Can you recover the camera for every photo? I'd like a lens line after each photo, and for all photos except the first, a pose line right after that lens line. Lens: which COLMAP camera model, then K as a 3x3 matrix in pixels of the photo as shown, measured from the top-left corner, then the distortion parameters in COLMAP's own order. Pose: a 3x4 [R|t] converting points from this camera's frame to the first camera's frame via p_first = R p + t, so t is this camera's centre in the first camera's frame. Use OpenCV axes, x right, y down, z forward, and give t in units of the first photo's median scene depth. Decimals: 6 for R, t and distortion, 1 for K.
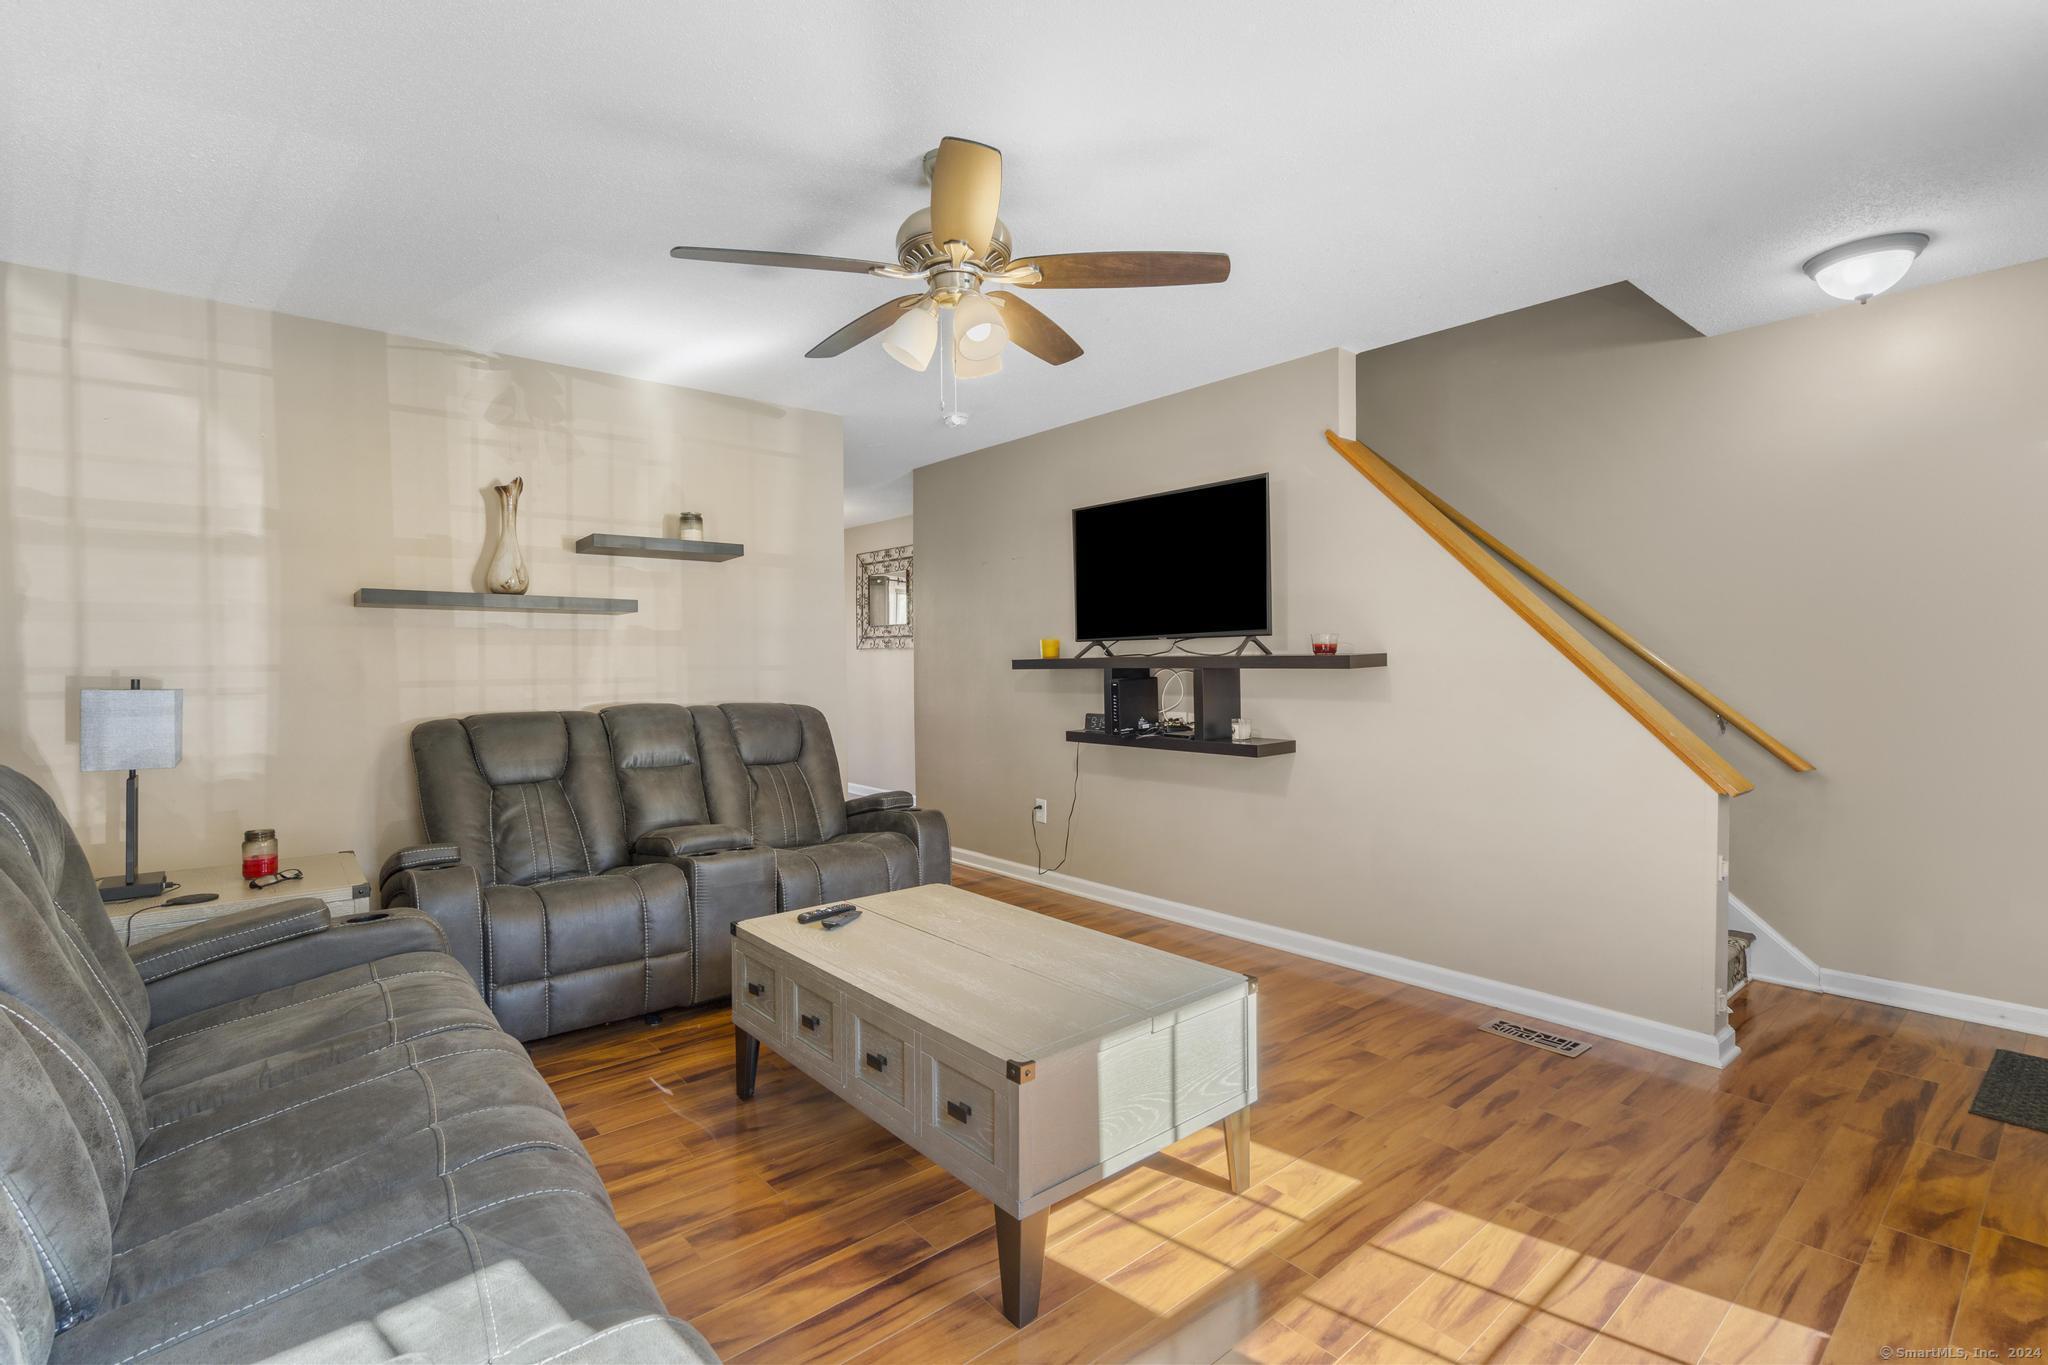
lens RADIAL K [[942.1, 0, 1006.9], [0, 942.1, 677.4], [0, 0, 1]] dist [-0.006775, 0.005651]
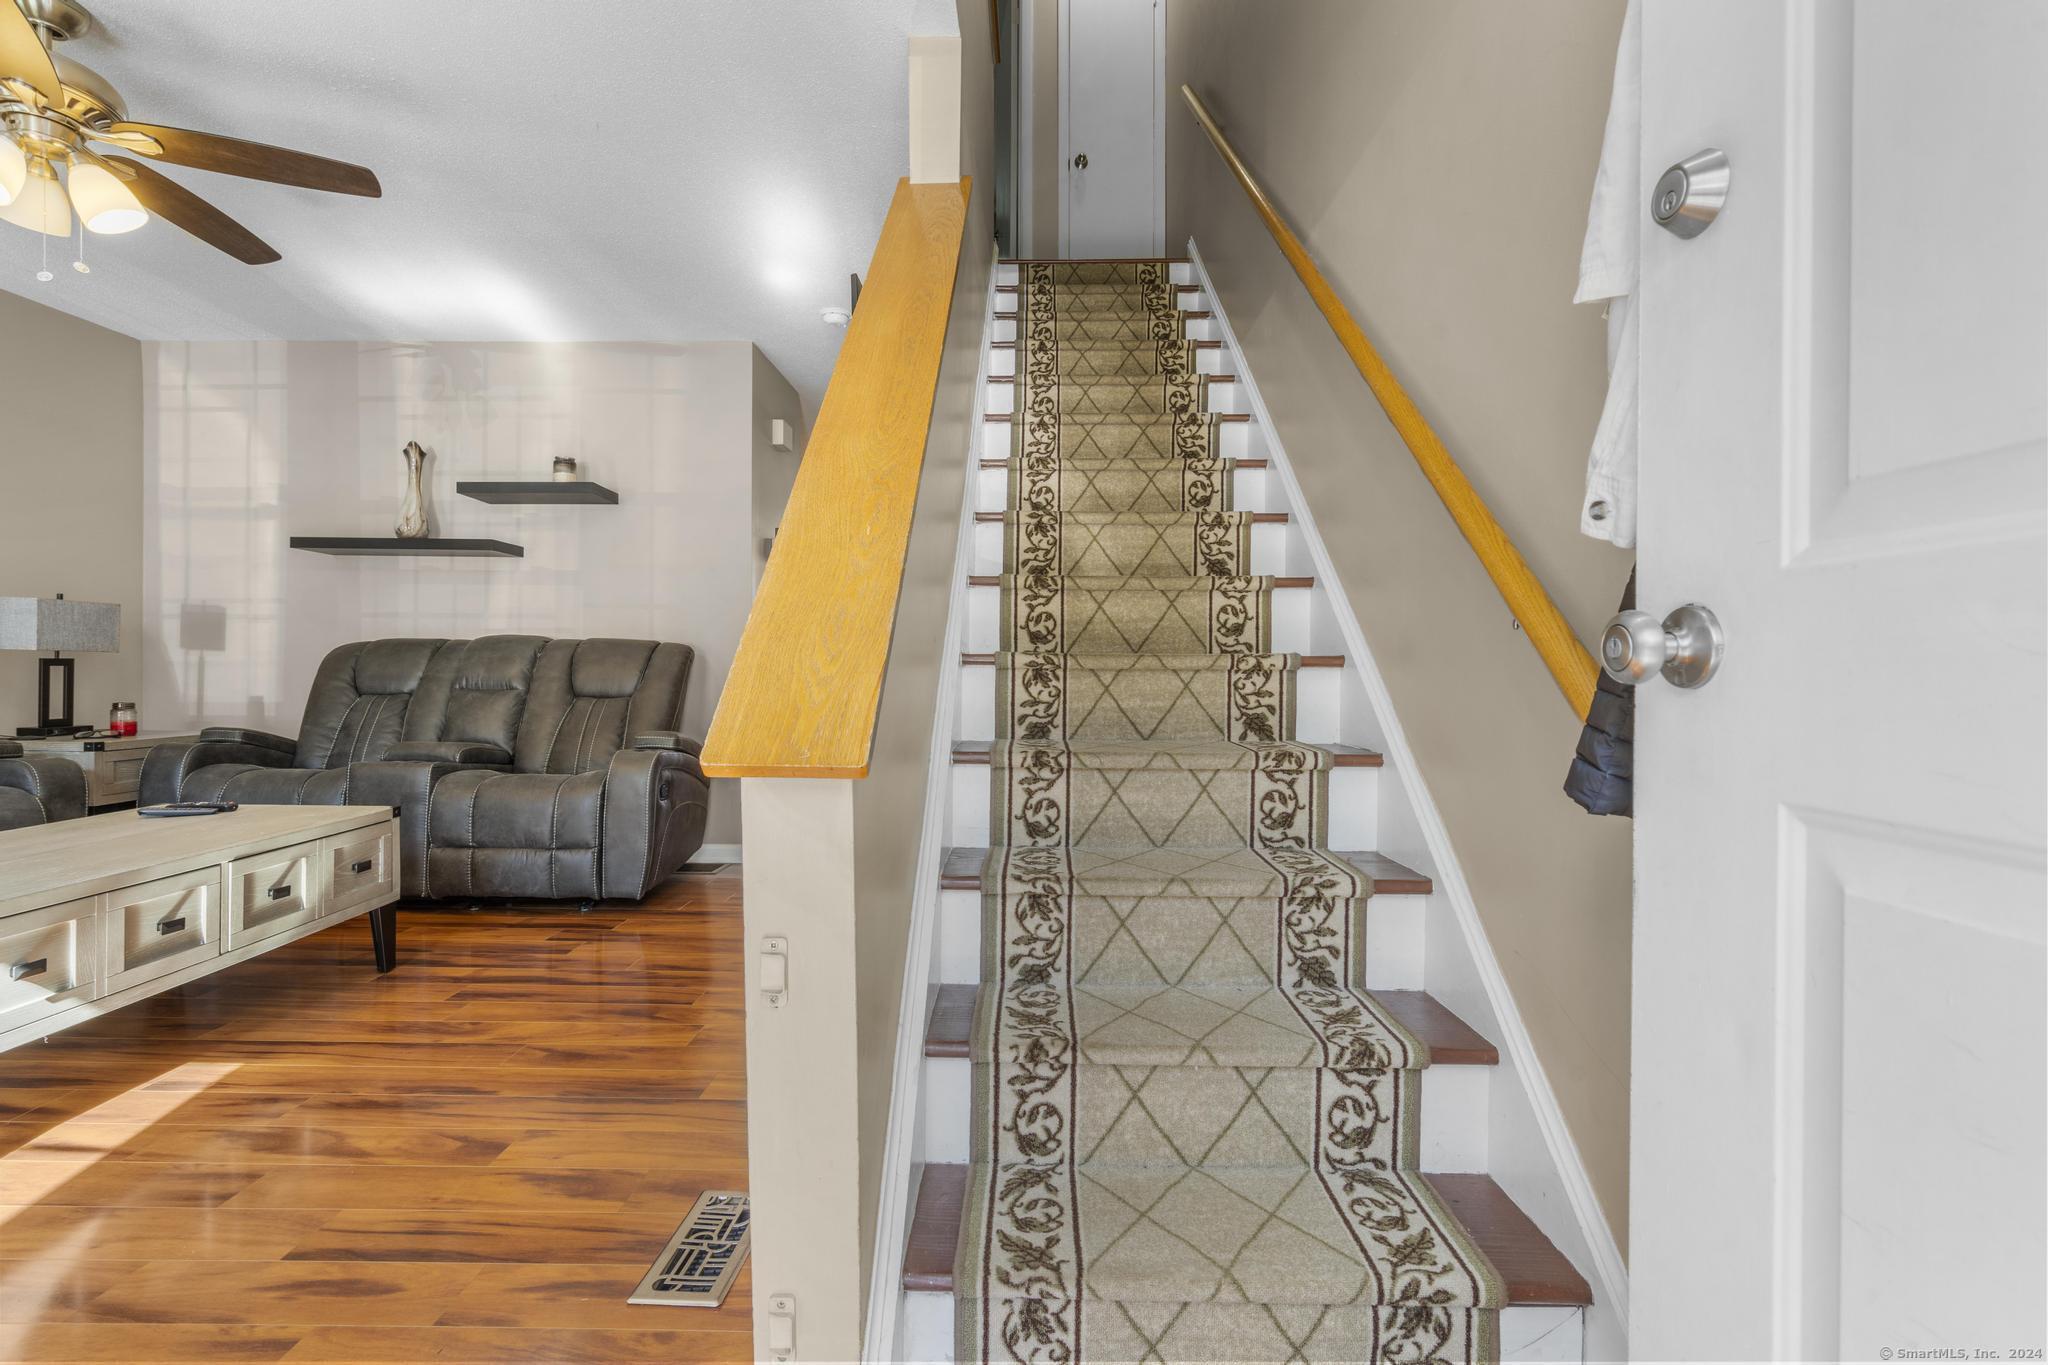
lens RADIAL K [[935.3, 0, 1015.7], [0, 935.3, 678.0], [0, 0, 1]] dist [-0.000873, 0.000516]
pose [[0.752076, 0.022394, -0.658696, 0.878787], [-0.025297, 0.999667, 0.005102, 0.065138], [0.658591, 0.012826, 0.752392, 0.637816]]
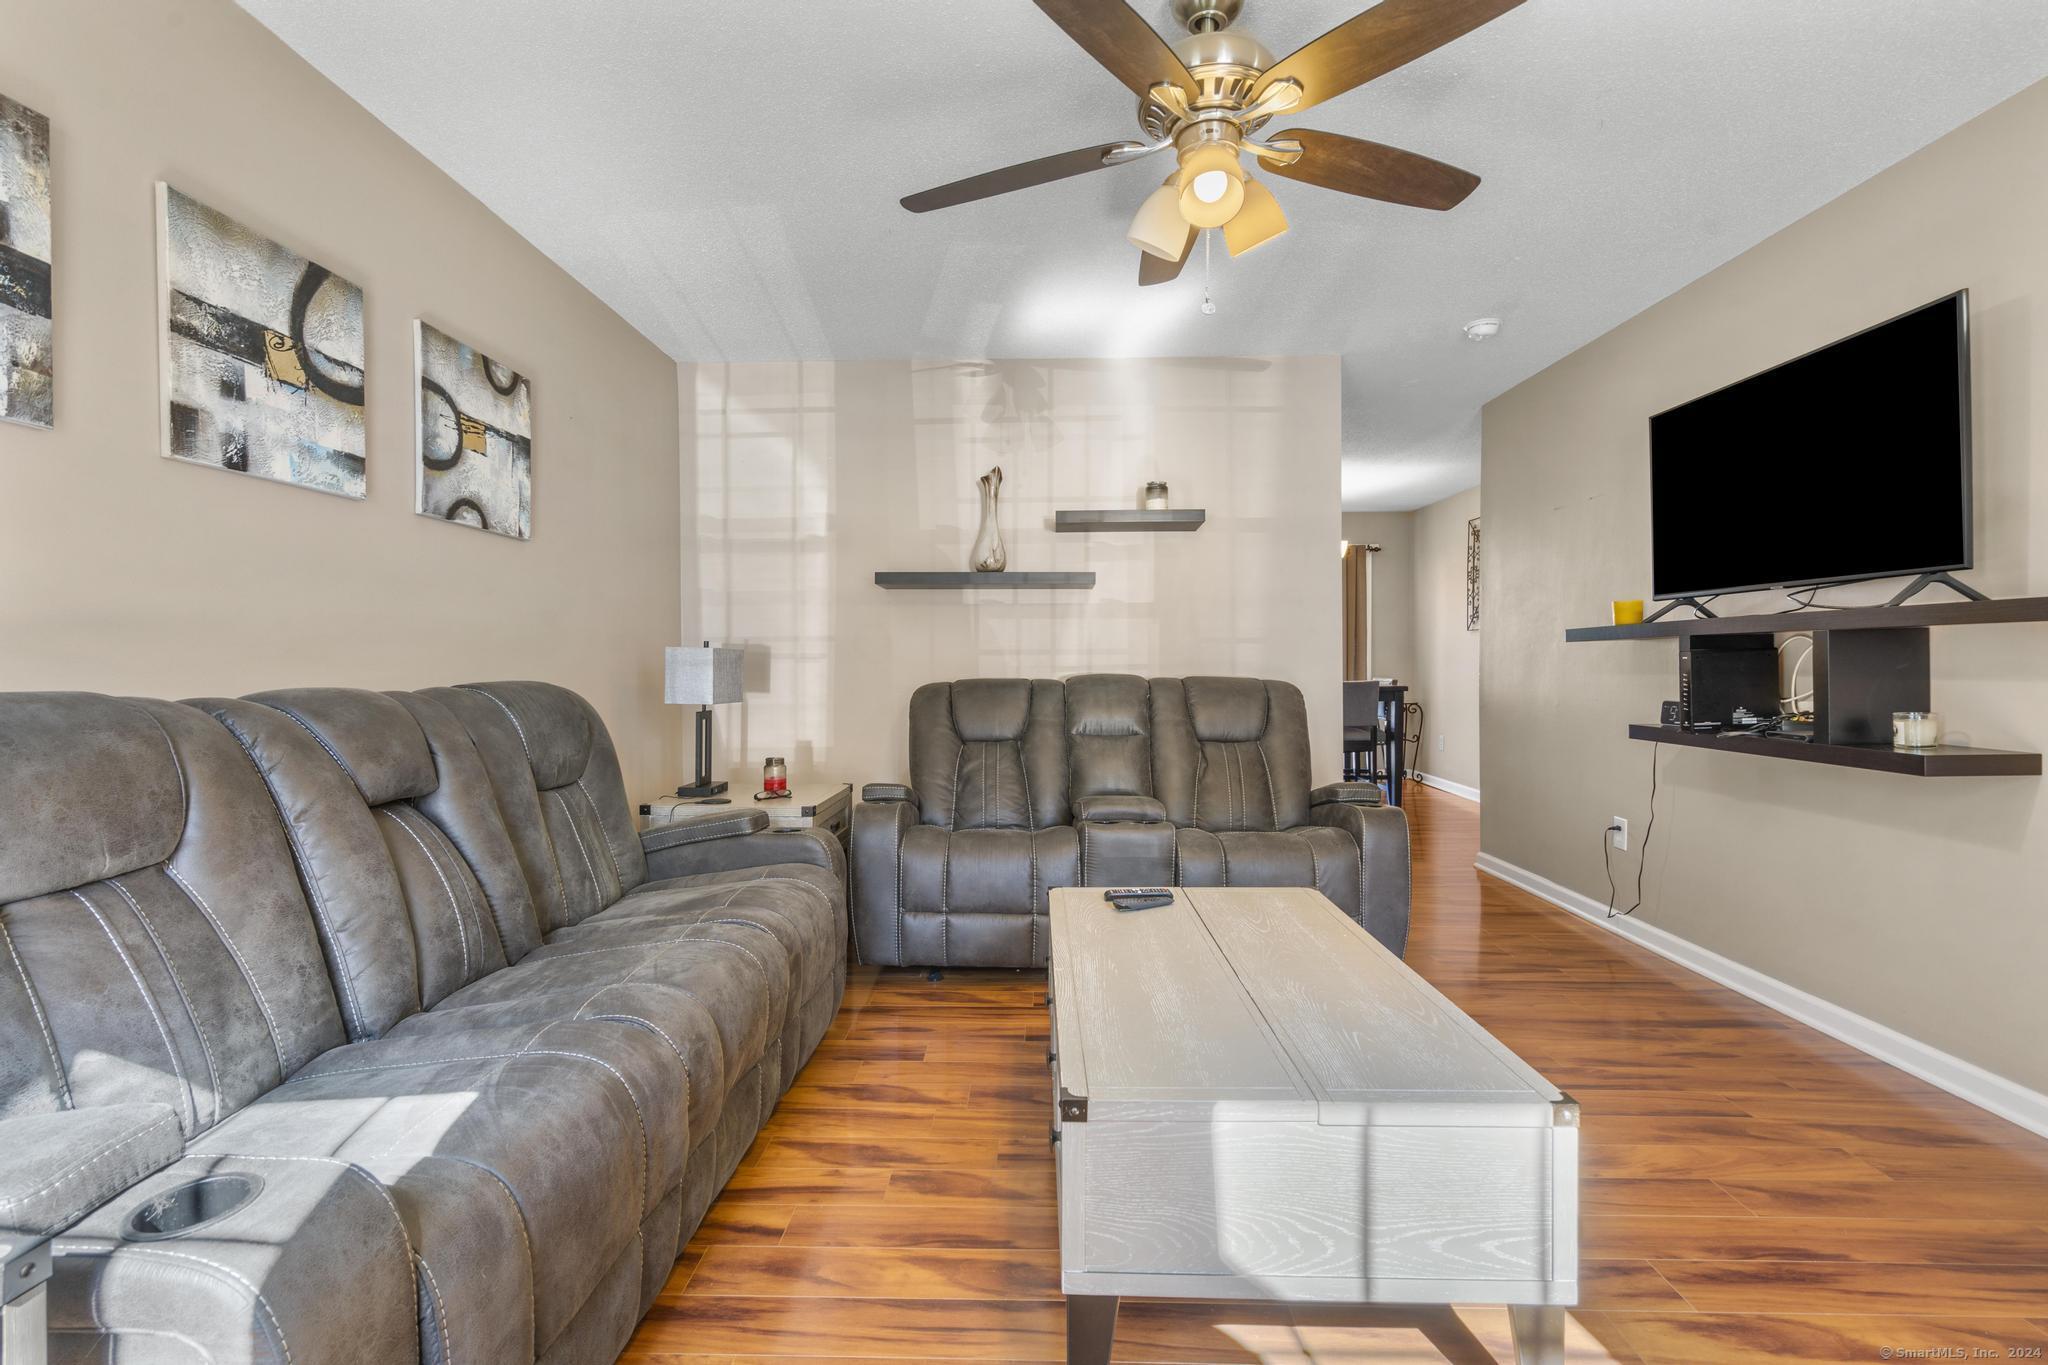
lens RADIAL K [[939.1, 0, 1008.3], [0, 939.1, 676.8], [0, 0, 1]] dist [-0.003380, 0.001990]
pose [[0.744309, 0.015331, -0.667659, 0.245233], [-0.013077, 0.999879, 0.008381, 0.027050], [0.667707, 0.002493, 0.744420, 0.189300]]
